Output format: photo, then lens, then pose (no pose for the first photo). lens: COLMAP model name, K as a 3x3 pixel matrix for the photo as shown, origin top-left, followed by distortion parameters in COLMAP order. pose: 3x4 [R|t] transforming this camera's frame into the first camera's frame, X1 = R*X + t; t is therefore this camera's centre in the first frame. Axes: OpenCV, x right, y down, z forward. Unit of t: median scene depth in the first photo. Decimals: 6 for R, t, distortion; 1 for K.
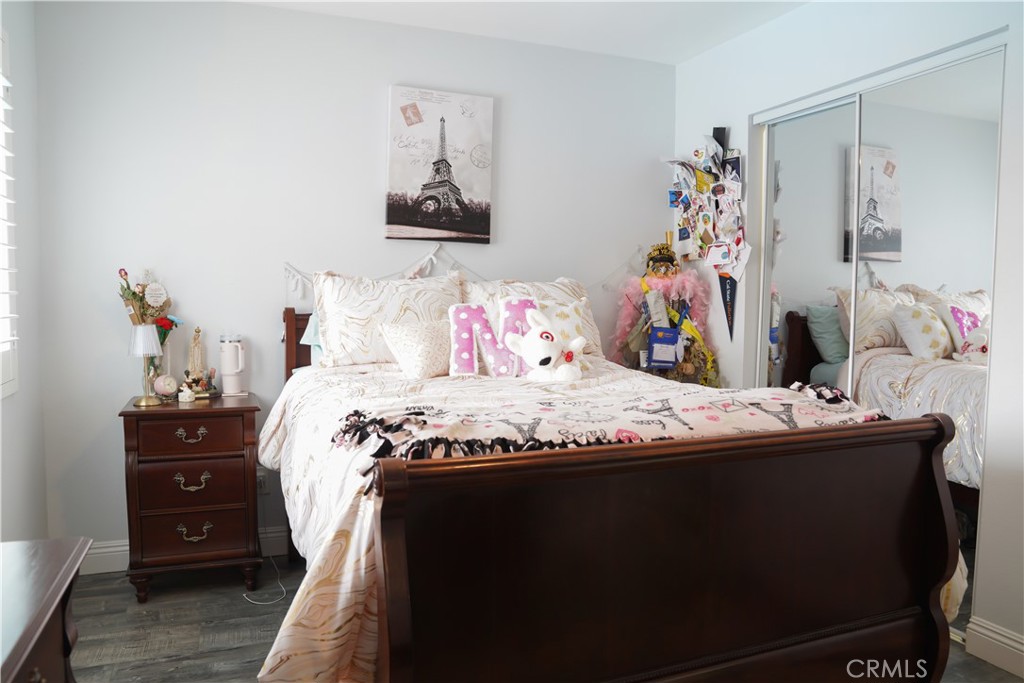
lens RADIAL K [[728.4, 0, 512.0], [0, 728.4, 341.5], [0, 0, 1]] dist [-0.141626, 0.110812]
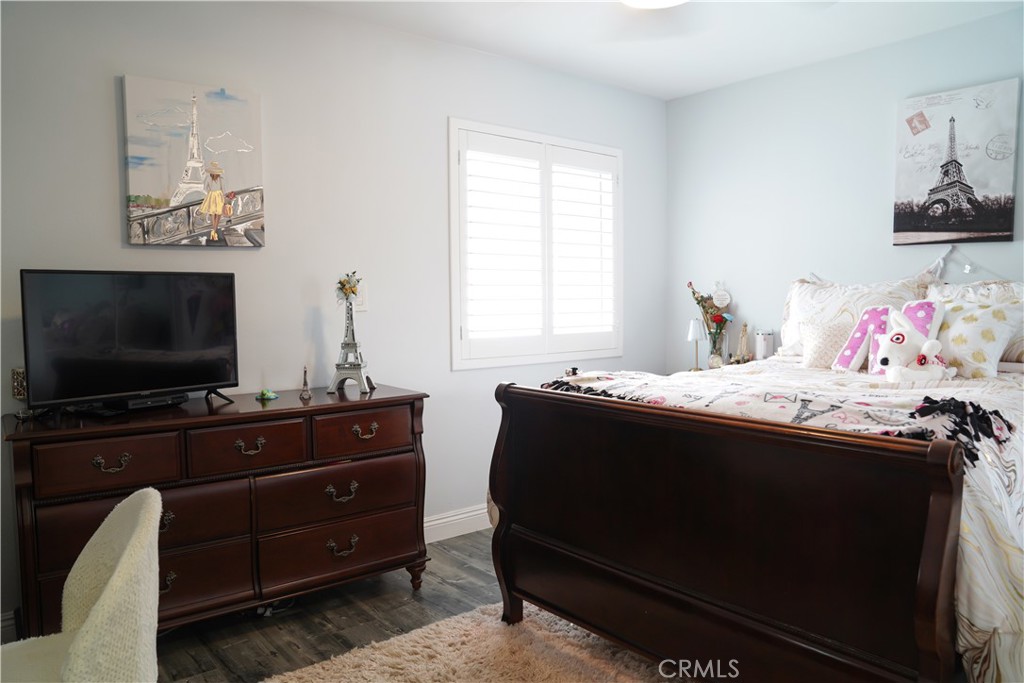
lens RADIAL K [[728.4, 0, 512.0], [0, 728.4, 341.5], [0, 0, 1]] dist [-0.141626, 0.110812]
pose [[0.297172, 0.045455, -0.953741, 0.651272], [-0.047618, 0.998329, 0.032743, -0.007071], [0.953636, 0.035685, 0.298840, 0.148220]]
